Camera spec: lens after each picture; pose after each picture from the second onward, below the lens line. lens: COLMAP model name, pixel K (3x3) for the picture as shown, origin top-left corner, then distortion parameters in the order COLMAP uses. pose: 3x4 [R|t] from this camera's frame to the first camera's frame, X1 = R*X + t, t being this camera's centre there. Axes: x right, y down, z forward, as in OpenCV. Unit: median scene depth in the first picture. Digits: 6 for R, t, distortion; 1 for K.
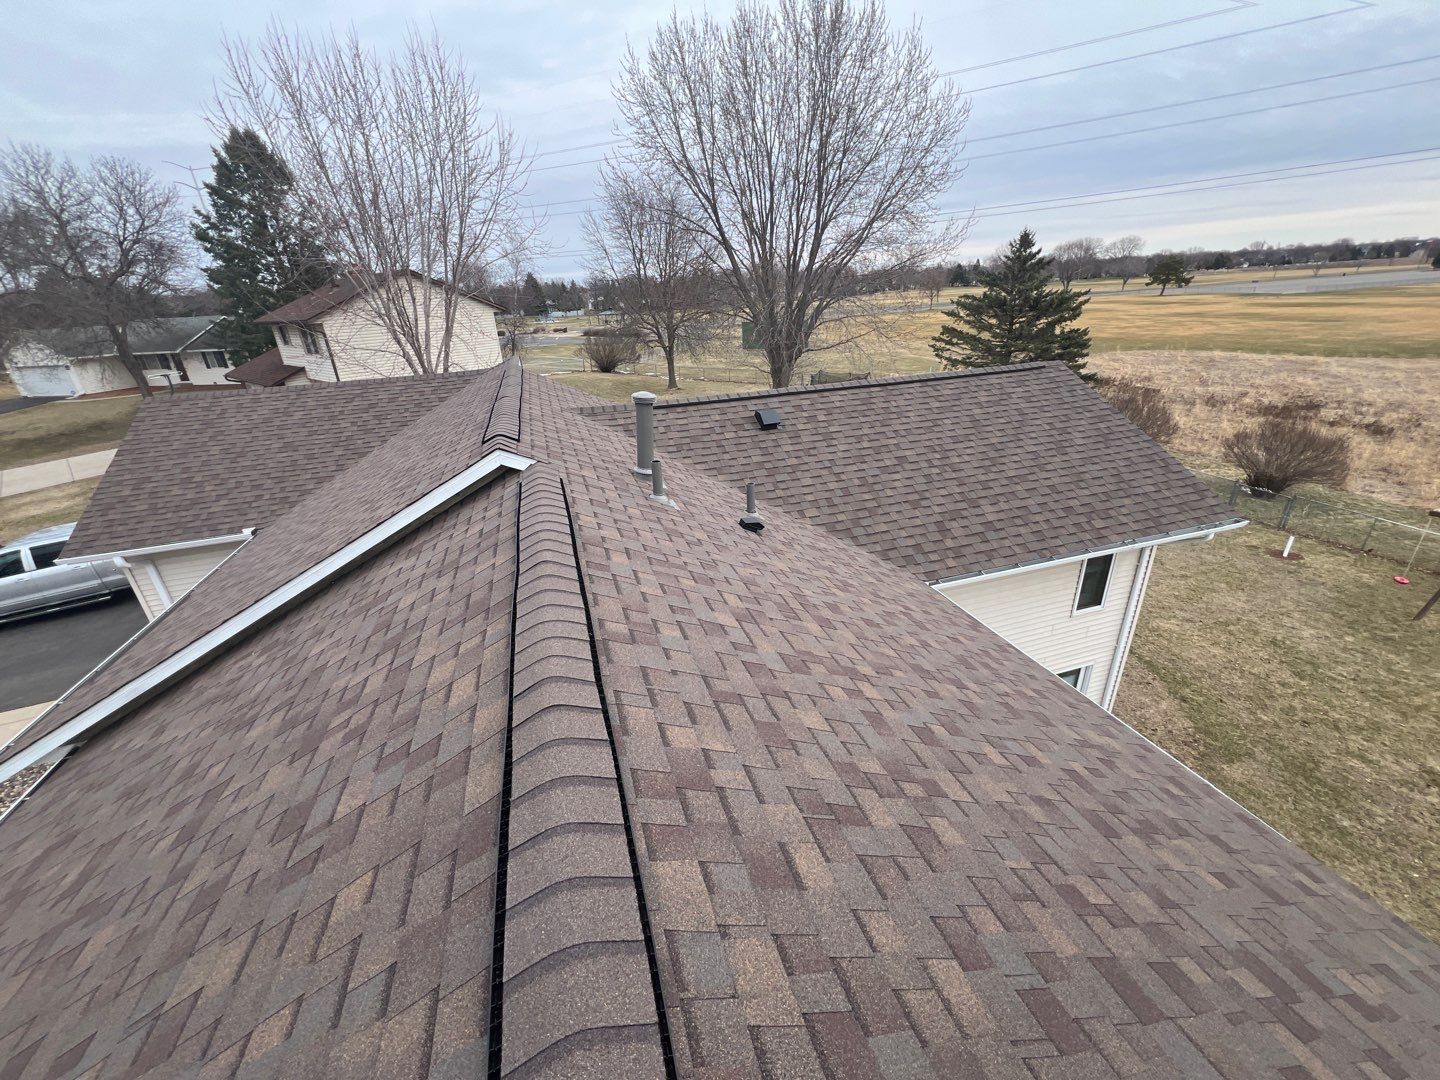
lens RADIAL K [[574.5, 0, 722.8], [0, 574.5, 540.4], [0, 0, 1]] dist [-0.000037, -0.000202]
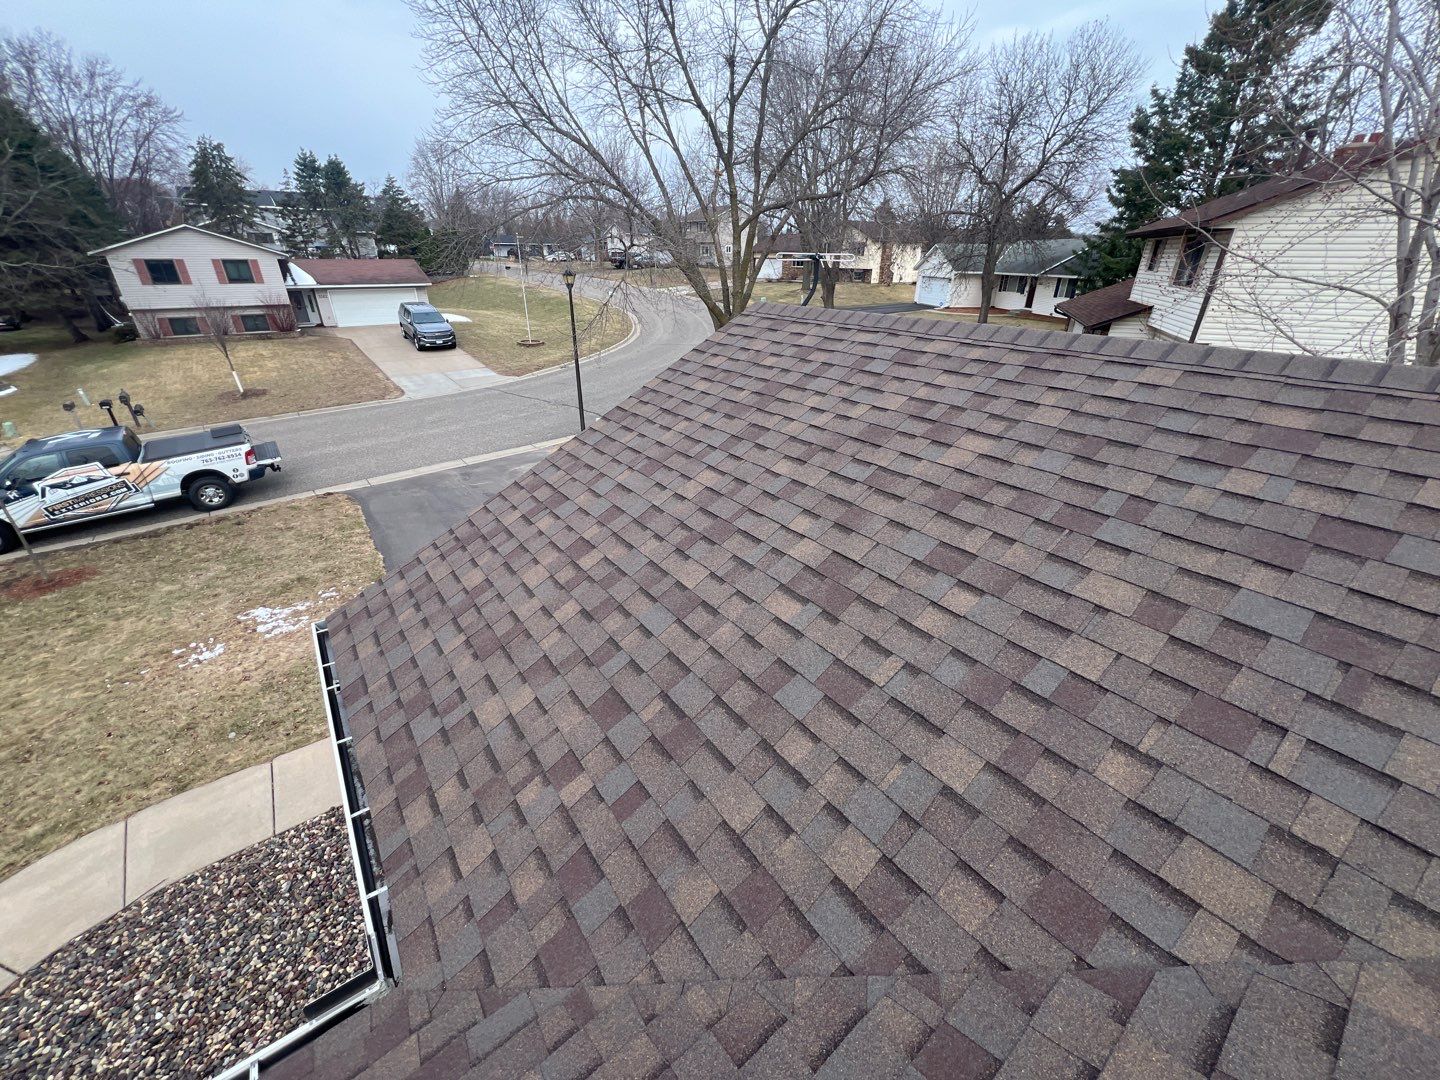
lens RADIAL K [[574.5, 0, 722.8], [0, 574.5, 540.4], [0, 0, 1]] dist [-0.000037, -0.000202]
pose [[0.328337, 0.466435, -0.821360, -0.193695], [-0.399986, 0.856413, 0.326448, -0.077531], [0.855690, 0.221347, 0.467760, 0.281330]]
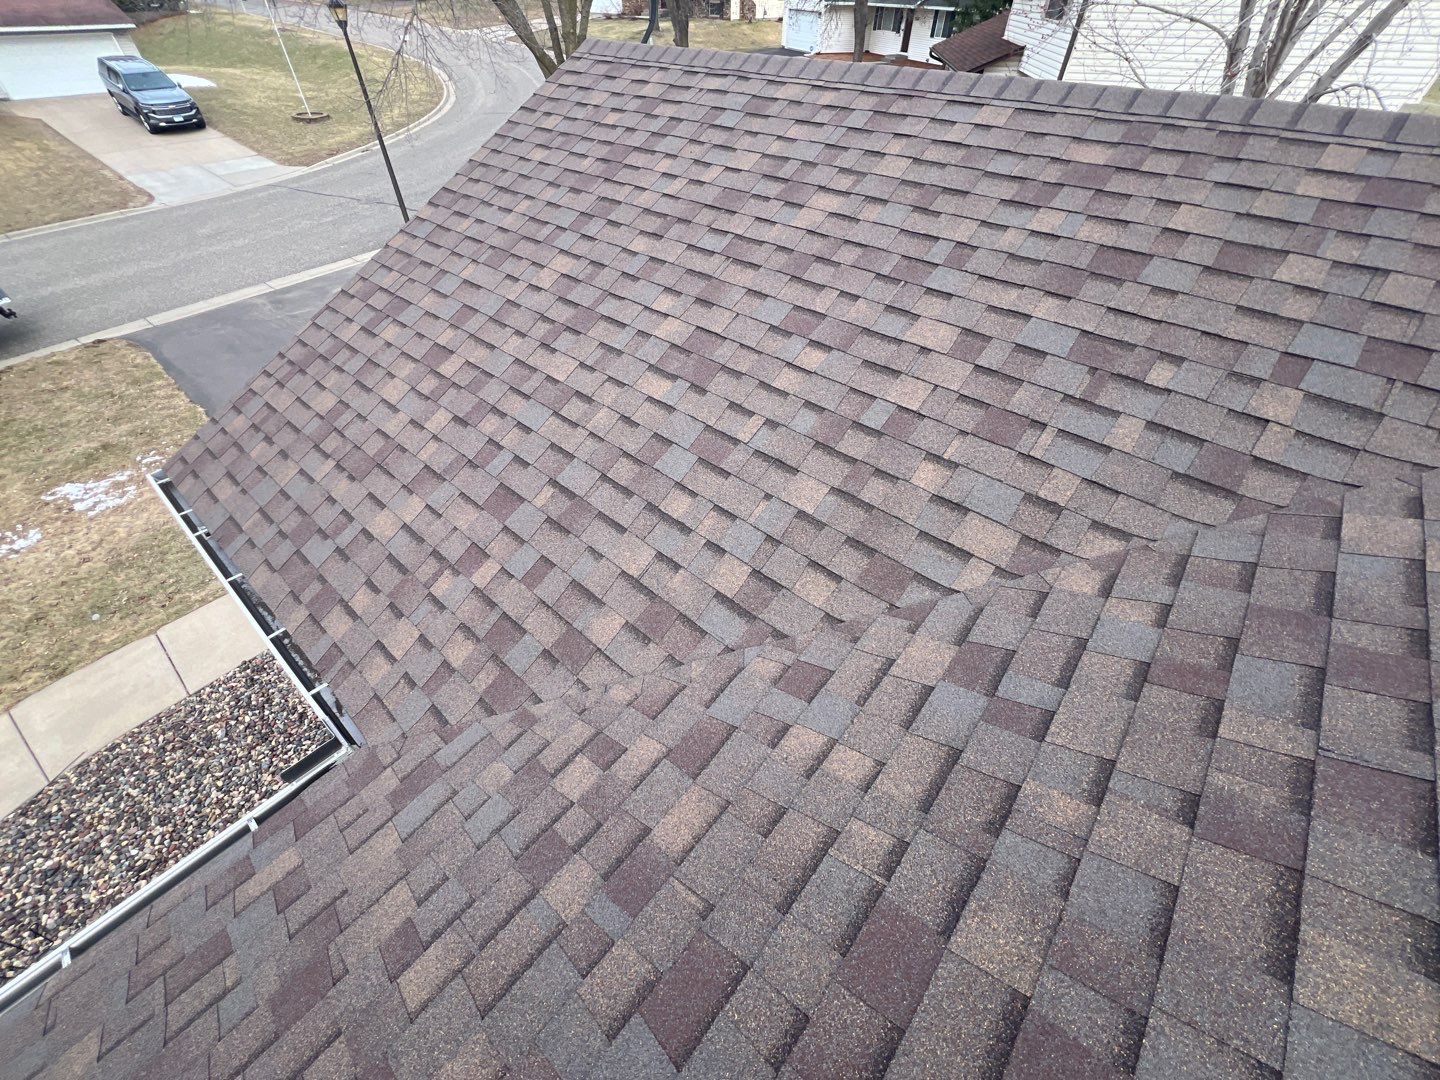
lens RADIAL K [[574.5, 0, 722.8], [0, 574.5, 540.4], [0, 0, 1]] dist [-0.000037, -0.000202]
pose [[0.525219, 0.632883, -0.568862, -0.186233], [-0.374732, 0.772195, 0.513118, -0.076325], [0.764016, -0.056329, 0.642733, 0.280669]]
